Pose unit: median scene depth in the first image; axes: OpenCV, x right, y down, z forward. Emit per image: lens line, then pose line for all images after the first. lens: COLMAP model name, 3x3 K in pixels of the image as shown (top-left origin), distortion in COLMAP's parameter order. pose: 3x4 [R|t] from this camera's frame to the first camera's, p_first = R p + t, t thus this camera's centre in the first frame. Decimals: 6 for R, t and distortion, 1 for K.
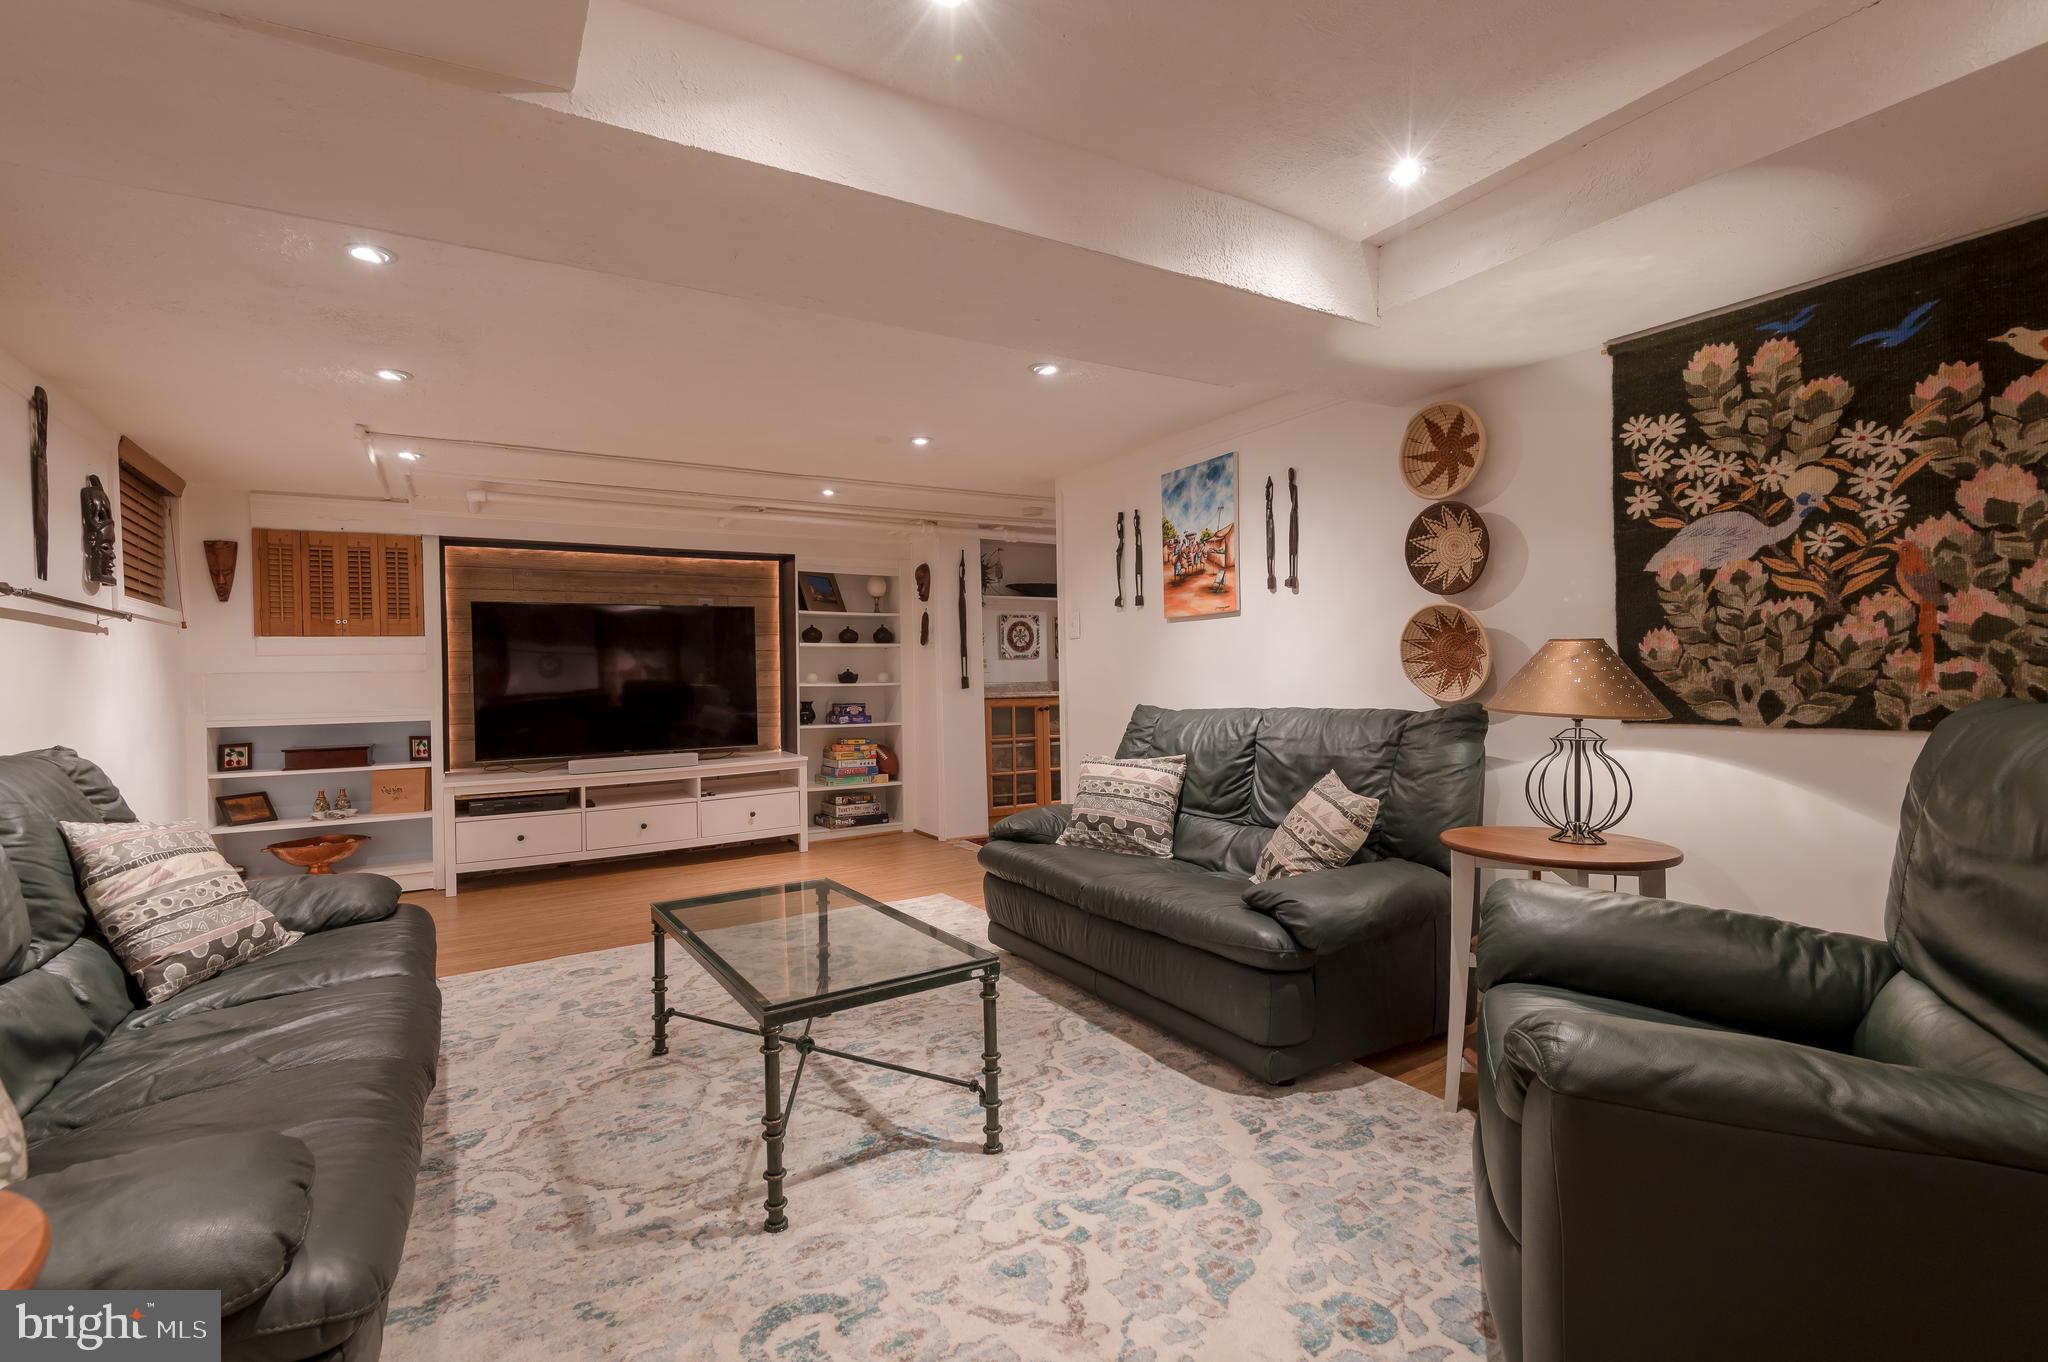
lens RADIAL K [[922.3, 0, 1013.9], [0, 922.3, 676.3], [0, 0, 1]] dist [0.040887, -0.023966]
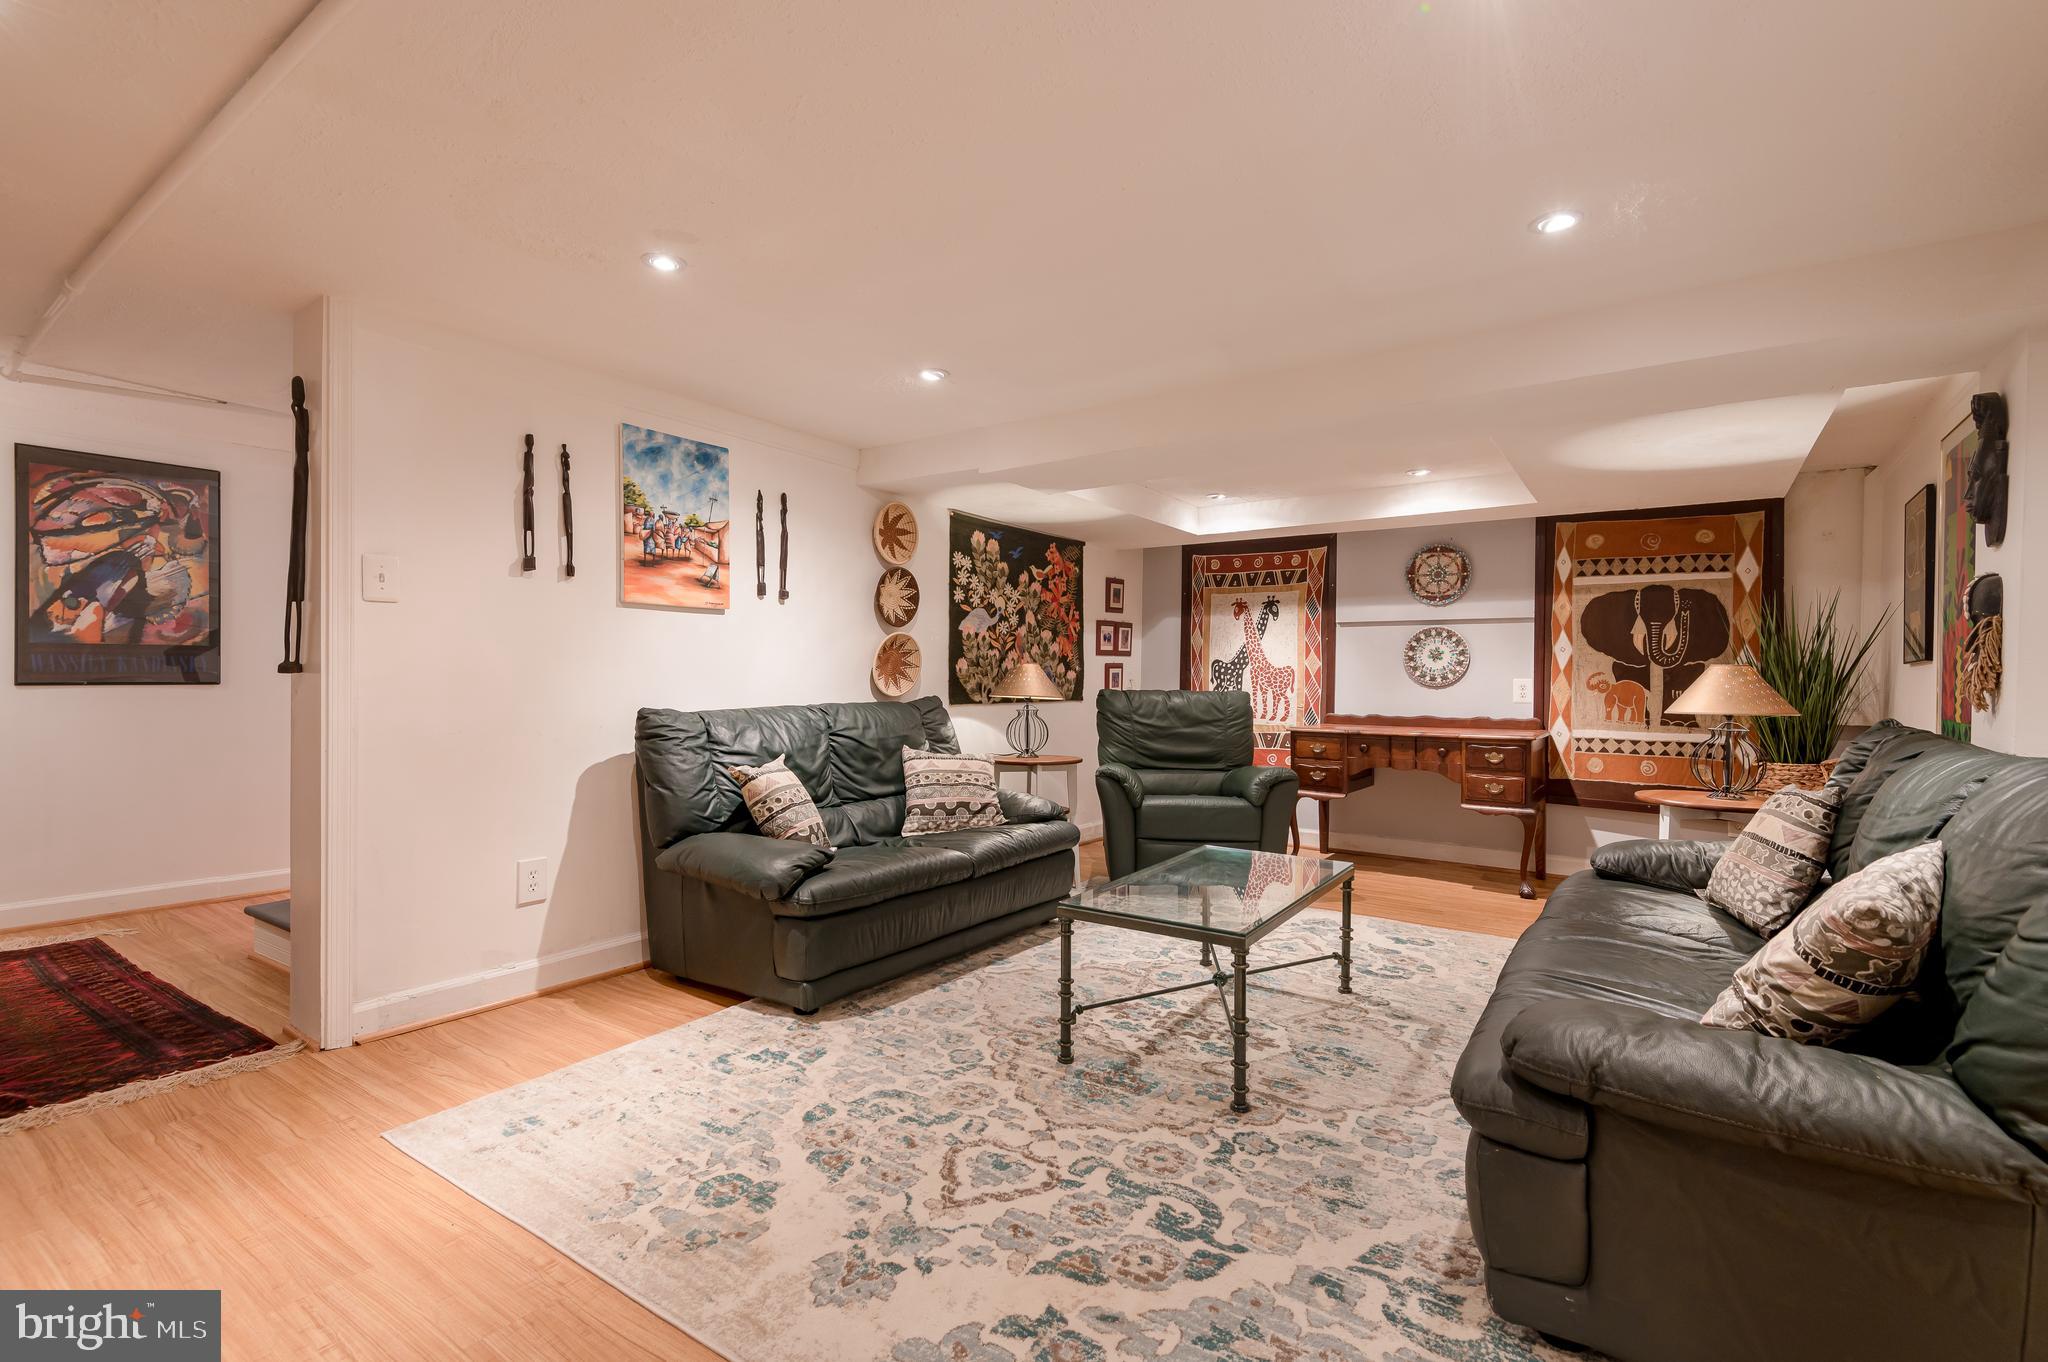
lens RADIAL K [[922.3, 0, 1013.9], [0, 922.3, 676.3], [0, 0, 1]] dist [0.040887, -0.023966]
pose [[-0.406389, 0.018590, 0.913511, -1.190598], [-0.002391, 0.999768, -0.021409, 0.031859], [-0.913697, -0.010885, -0.406251, 1.695768]]
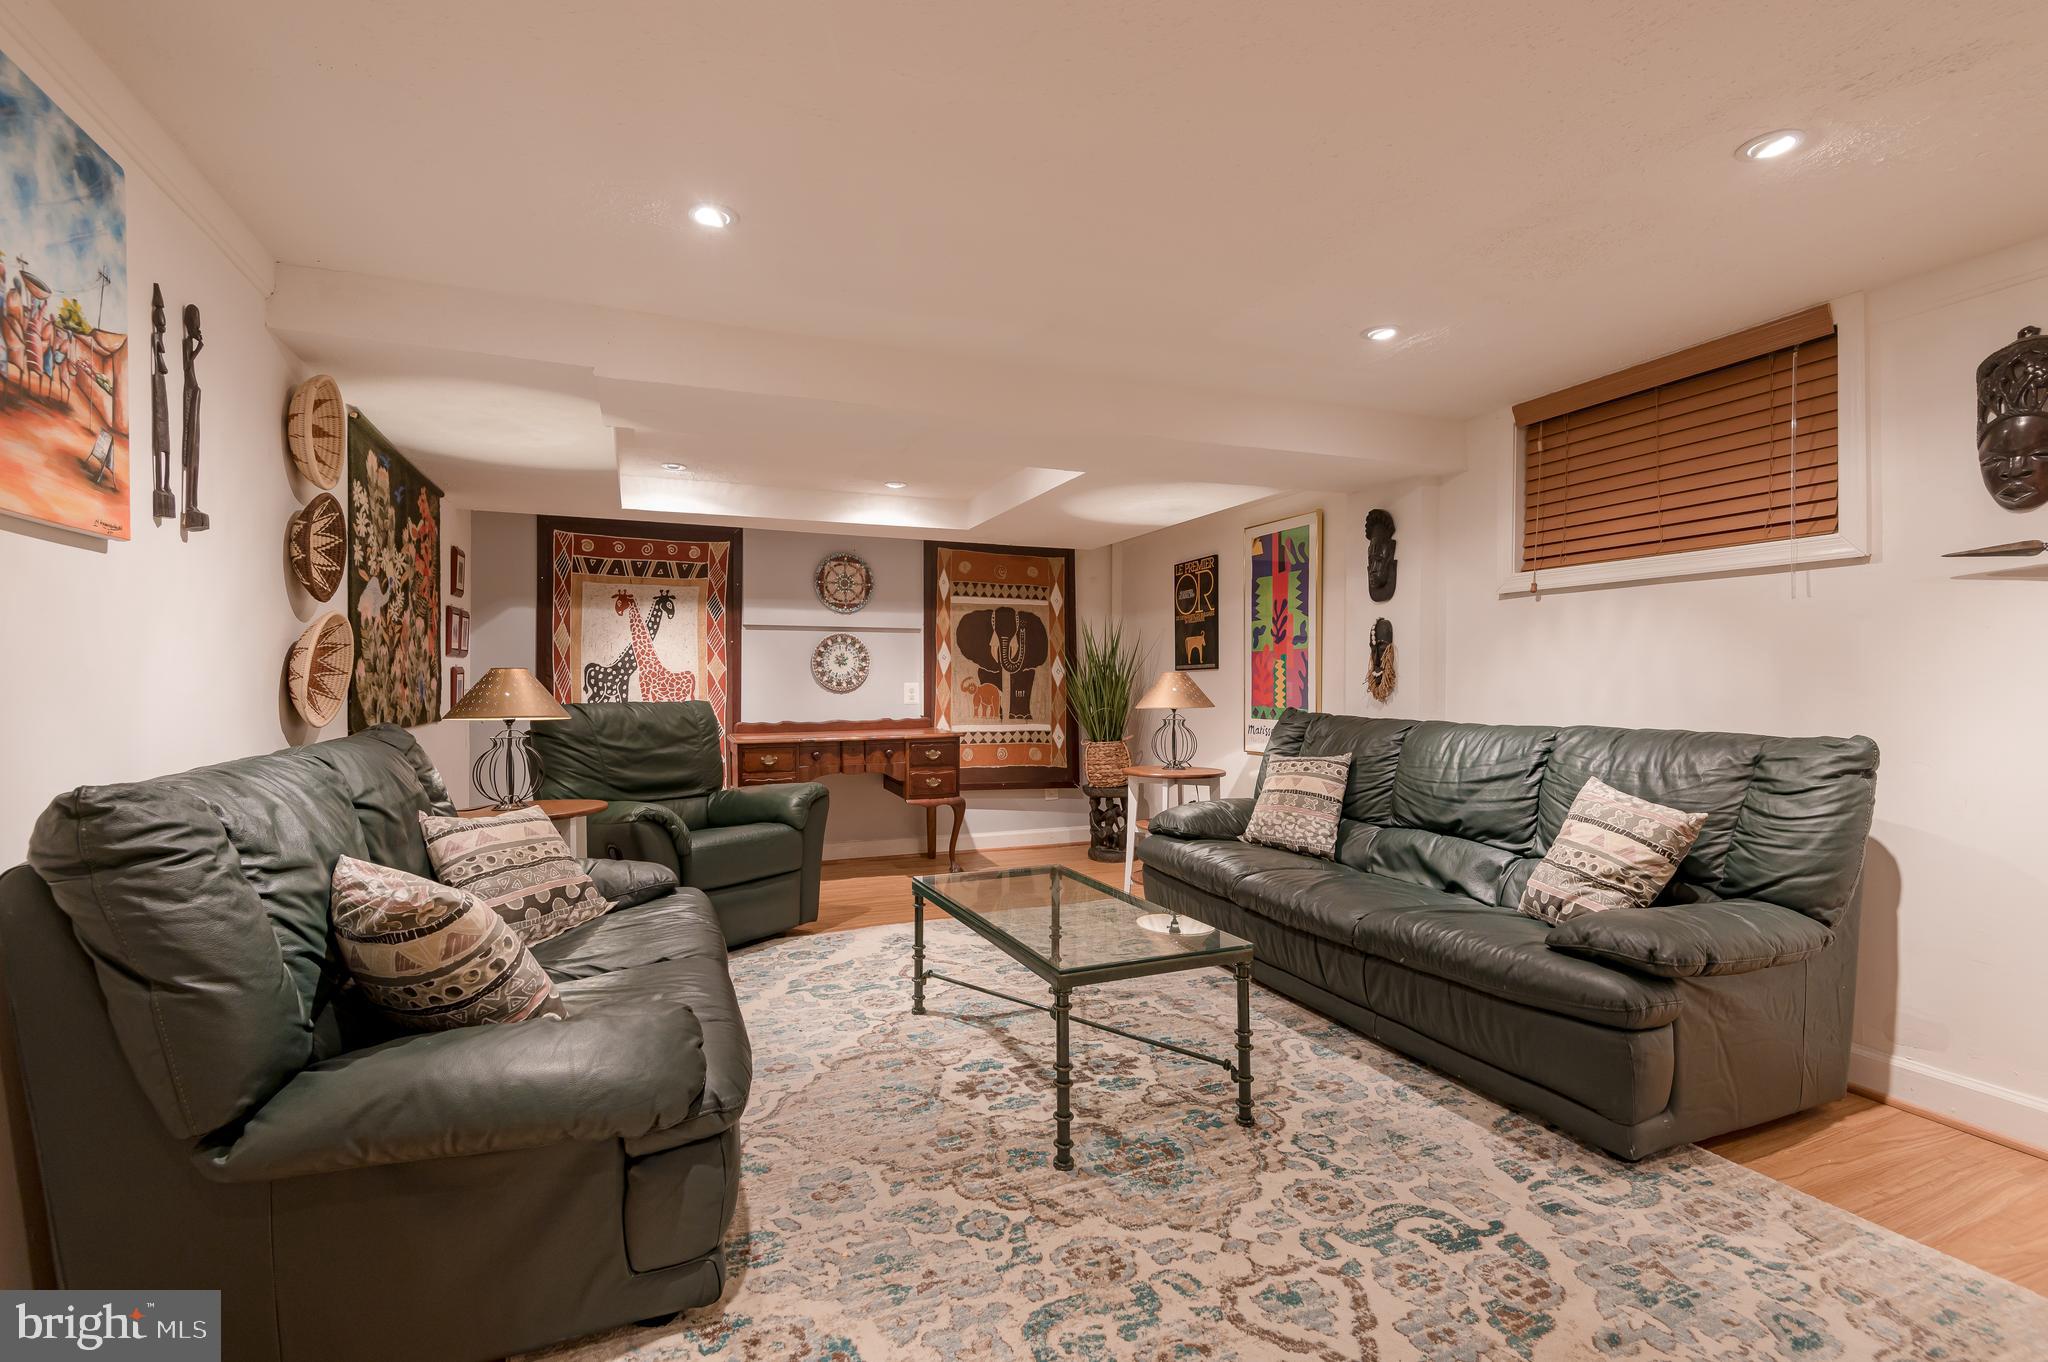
lens RADIAL K [[922.3, 0, 1013.9], [0, 922.3, 676.3], [0, 0, 1]] dist [0.040887, -0.023966]
pose [[-0.988004, 0.025228, 0.152352, -0.343262], [0.023556, 0.999641, -0.012772, 0.008662], [-0.152619, -0.009030, -0.988244, 2.058053]]
